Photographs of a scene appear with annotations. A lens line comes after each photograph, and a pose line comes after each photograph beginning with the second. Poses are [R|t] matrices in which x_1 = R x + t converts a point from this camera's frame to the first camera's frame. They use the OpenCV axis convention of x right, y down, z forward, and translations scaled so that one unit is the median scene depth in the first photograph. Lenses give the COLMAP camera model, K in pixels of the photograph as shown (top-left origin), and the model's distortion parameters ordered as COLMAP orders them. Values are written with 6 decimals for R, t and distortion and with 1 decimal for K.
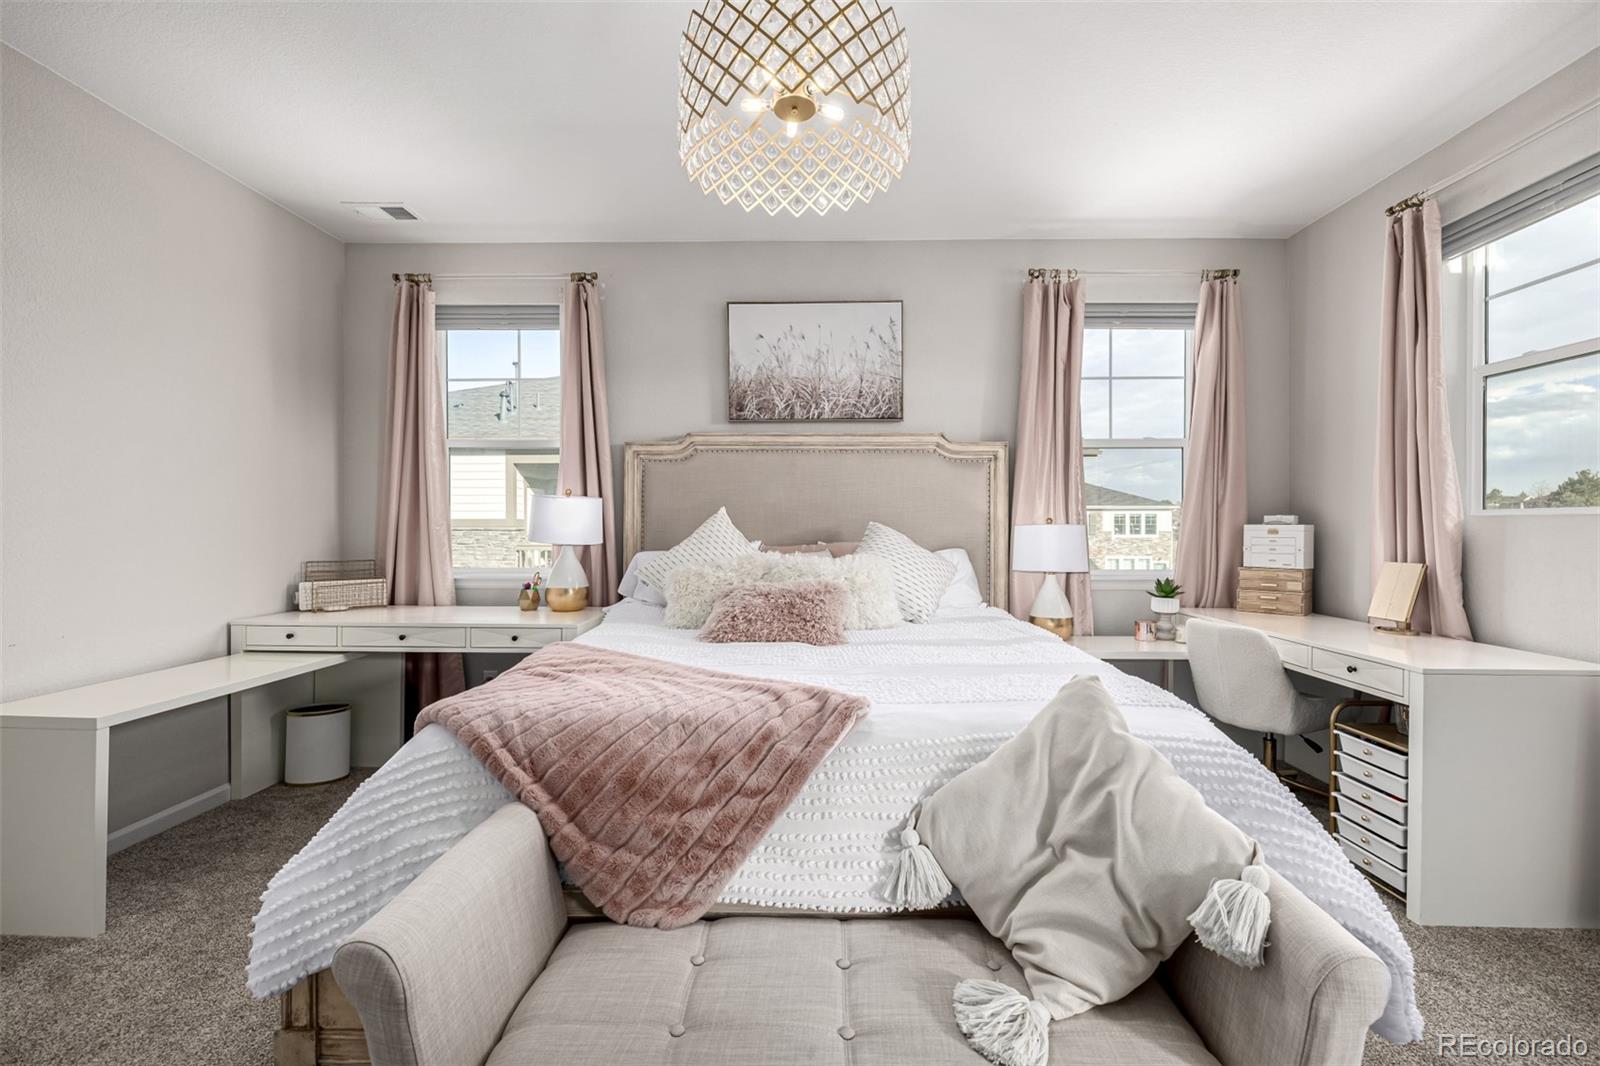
lens RADIAL K [[672.8, 0, 804.9], [0, 672.8, 530.8], [0, 0, 1]] dist [-0.001502, 0.001225]
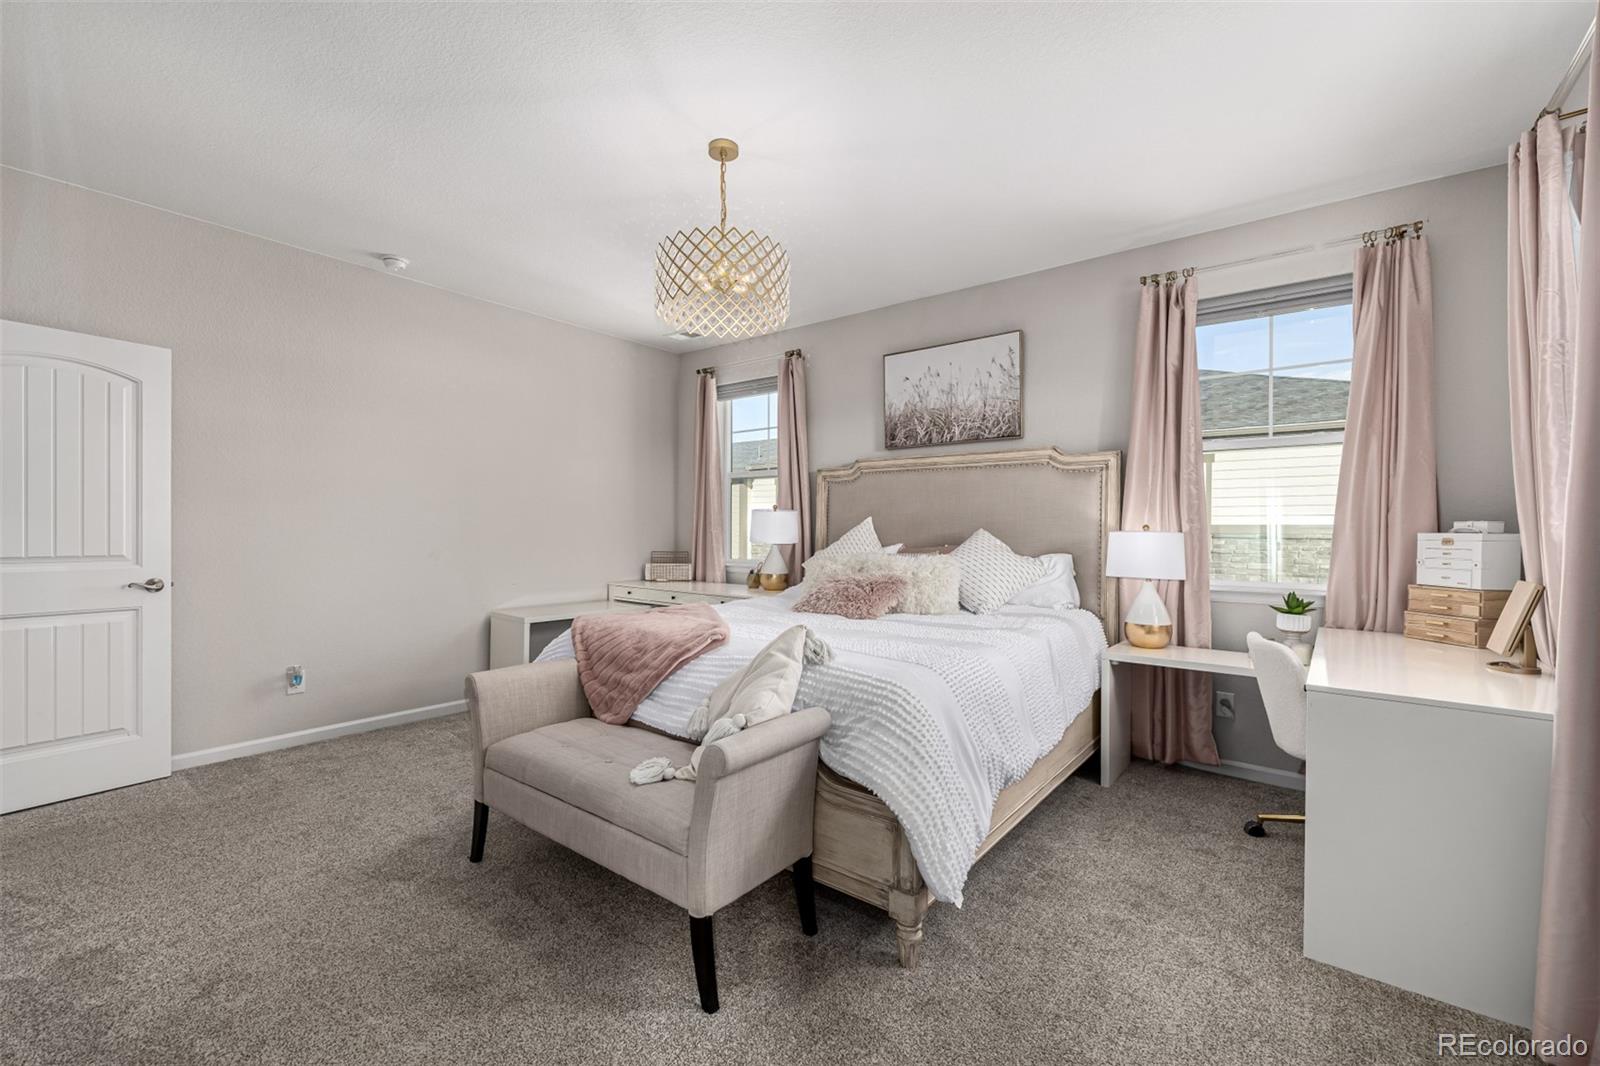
lens RADIAL K [[672.8, 0, 792.7], [0, 672.8, 531.7], [0, 0, 1]] dist [-0.001502, 0.001225]
pose [[0.794475, 0.004966, -0.607276, 0.522947], [-0.010111, 0.999936, -0.005051, 0.001167], [0.607212, 0.010153, 0.794475, -0.108881]]
